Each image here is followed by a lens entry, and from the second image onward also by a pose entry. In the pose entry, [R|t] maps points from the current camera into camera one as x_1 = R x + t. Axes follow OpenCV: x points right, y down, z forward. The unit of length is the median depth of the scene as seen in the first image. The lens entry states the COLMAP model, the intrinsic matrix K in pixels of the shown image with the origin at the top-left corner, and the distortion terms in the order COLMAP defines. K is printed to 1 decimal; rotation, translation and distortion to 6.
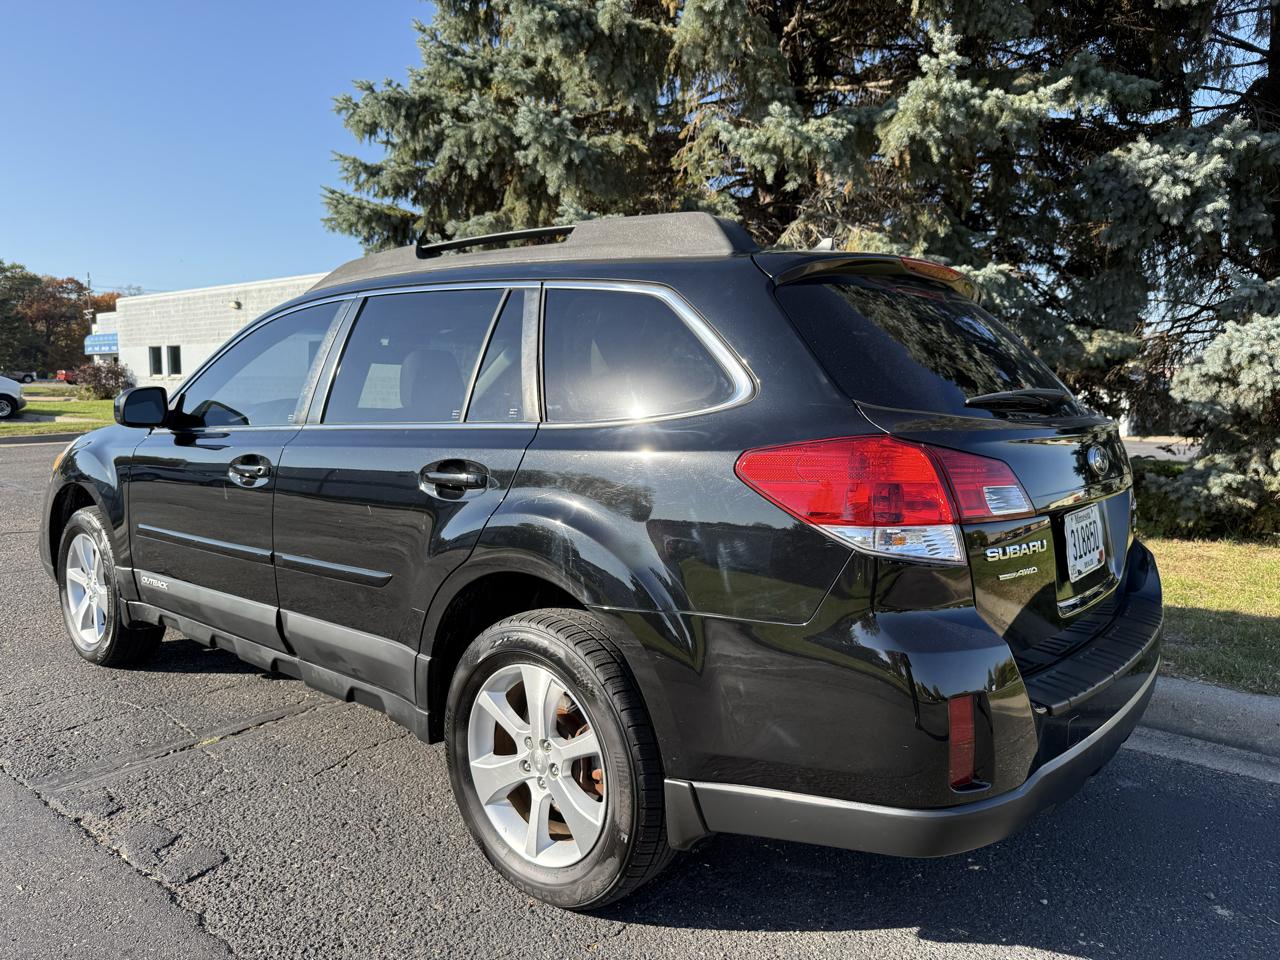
lens RADIAL K [[908.4, 0, 645.8], [0, 908.4, 493.9], [0, 0, 1]] dist [0.018833, -0.022390]
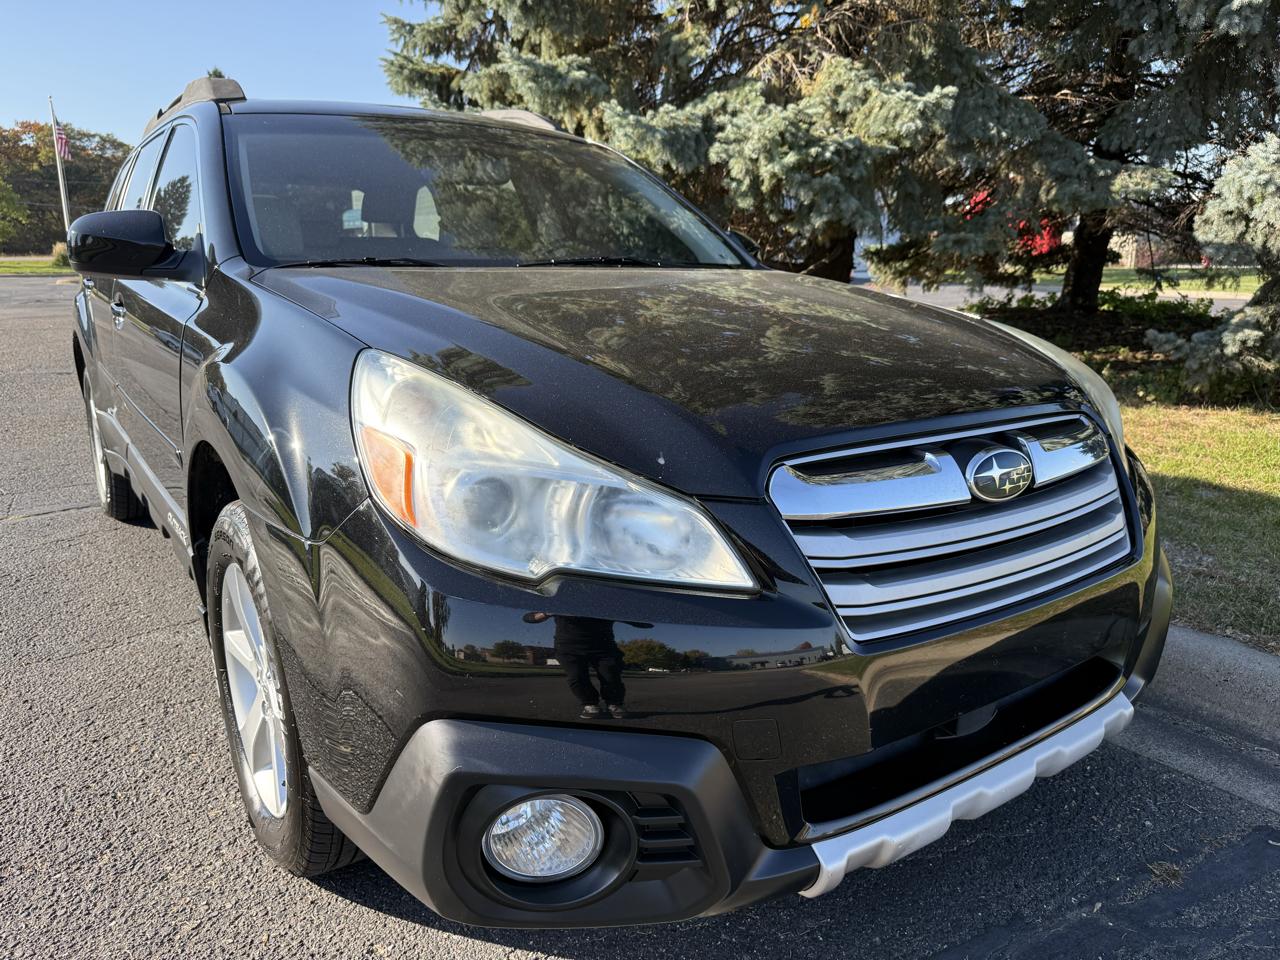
lens RADIAL K [[908.4, 0, 650.2], [0, 908.4, 491.1], [0, 0, 1]] dist [0.018833, -0.022390]
pose [[0.964346, 0.054843, -0.258899, 0.608262], [-0.019174, 0.990199, 0.138338, 0.036783], [0.263949, -0.128442, 0.955946, 0.035147]]
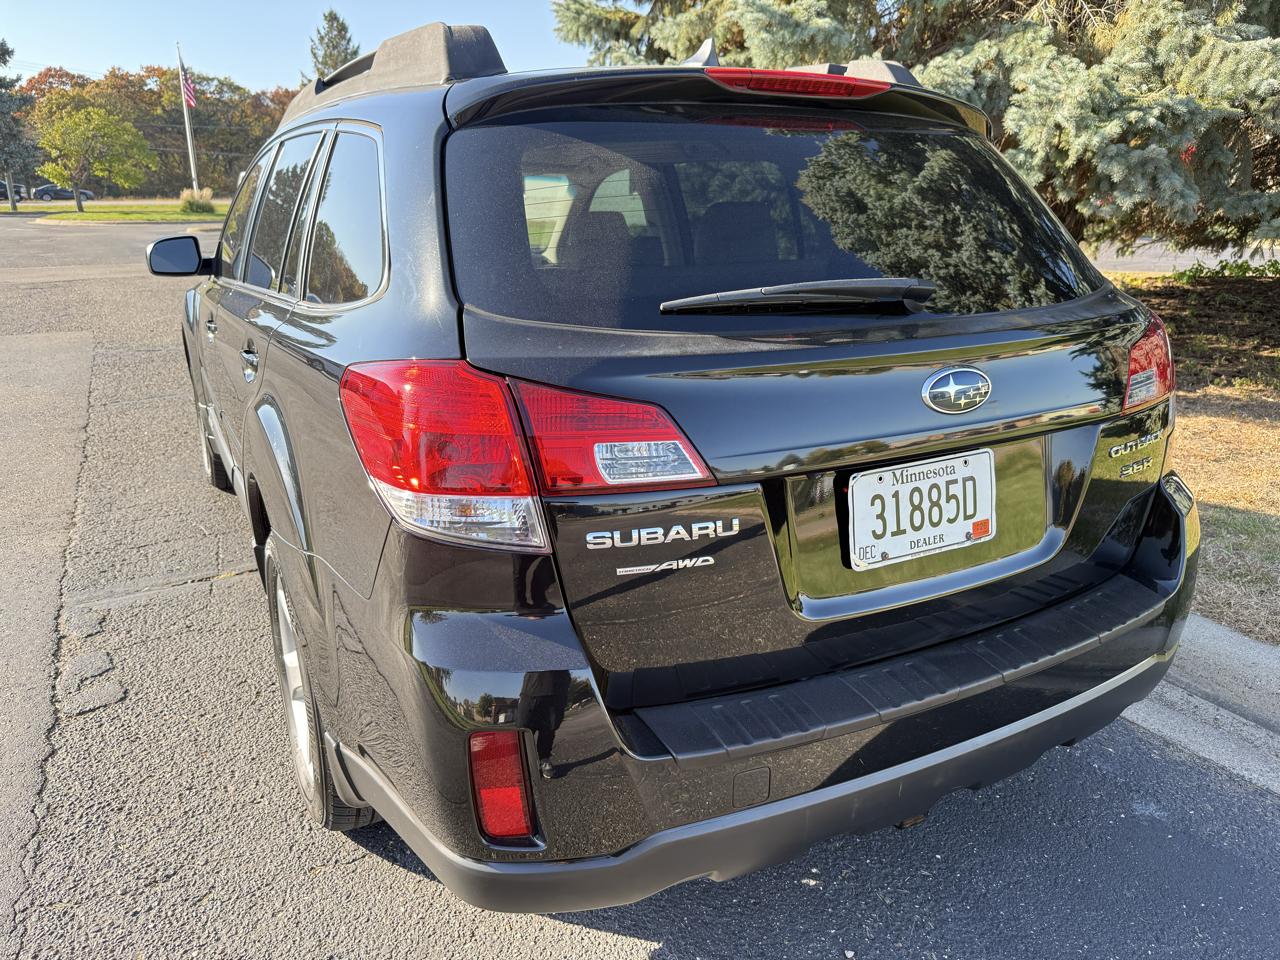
lens RADIAL K [[908.4, 0, 636.0], [0, 908.4, 498.6], [0, 0, 1]] dist [0.018833, -0.022390]
pose [[0.927223, 0.107043, -0.358887, 0.312011], [-0.032902, 0.977861, 0.206655, -0.052152], [0.373062, -0.179807, 0.910217, 0.183649]]
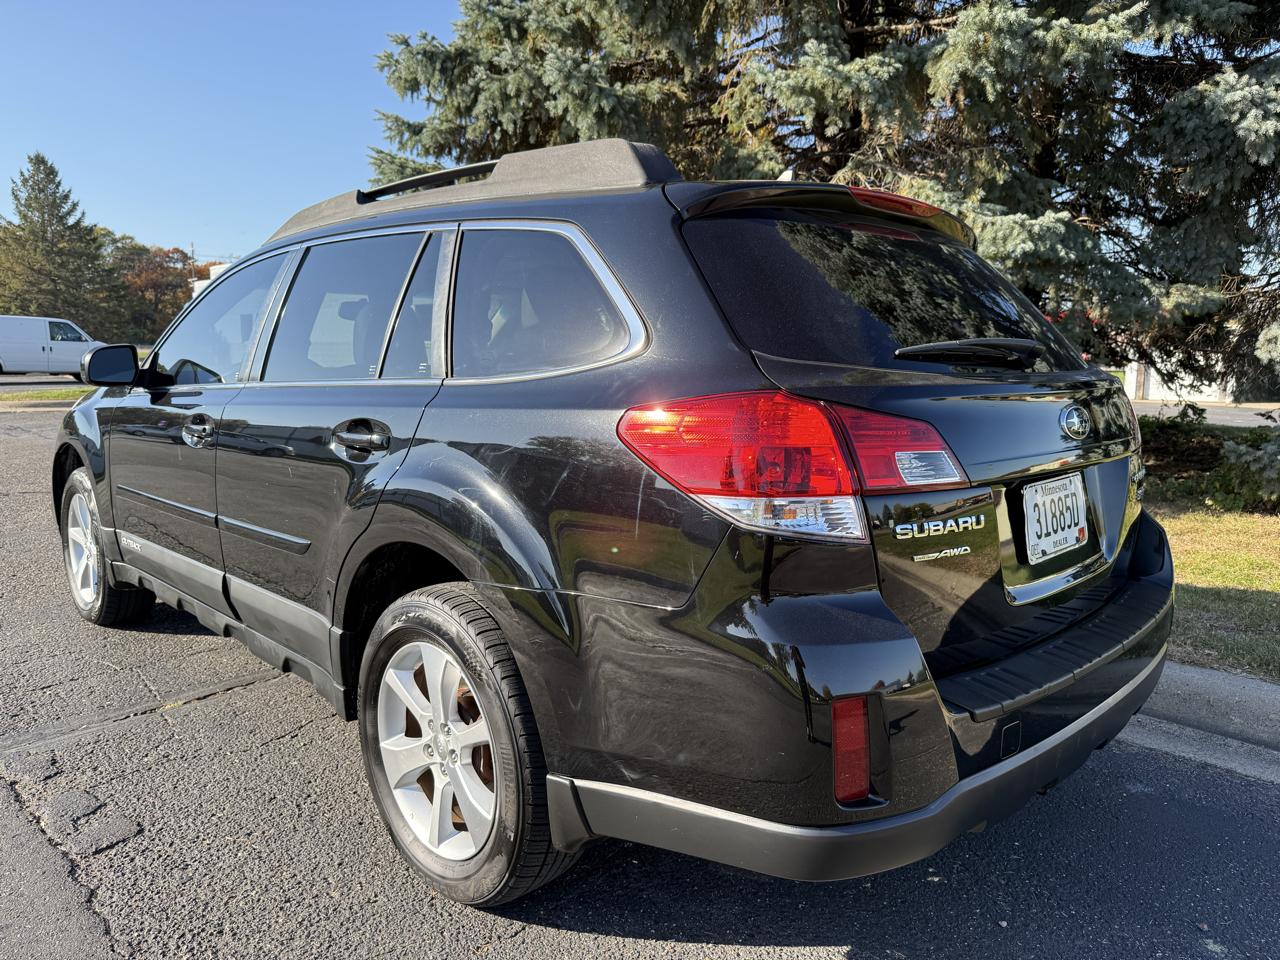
lens RADIAL K [[908.4, 0, 645.4], [0, 908.4, 493.4], [0, 0, 1]] dist [0.018833, -0.022390]
pose [[0.995722, 0.012088, -0.091610, 0.103829], [-0.008671, 0.999255, 0.037606, 0.000522], [0.091997, -0.036651, 0.995085, 0.065072]]
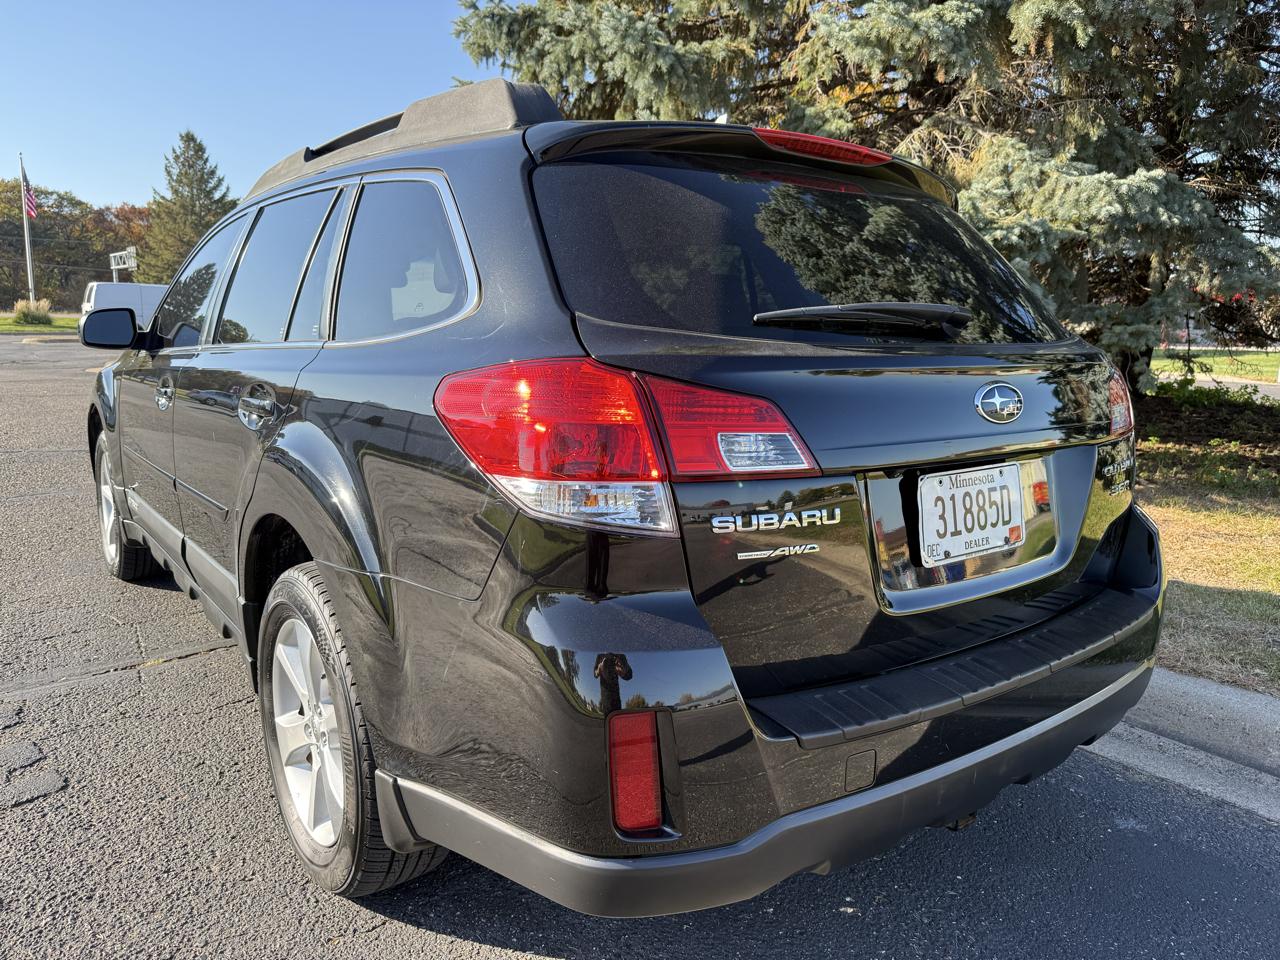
lens RADIAL K [[908.4, 0, 639.0], [0, 908.4, 496.4], [0, 0, 1]] dist [0.018833, -0.022390]
pose [[0.974016, 0.050121, -0.220865, 0.226352], [-0.034928, 0.996781, 0.072170, -0.003031], [0.223771, -0.062581, 0.972631, 0.133285]]
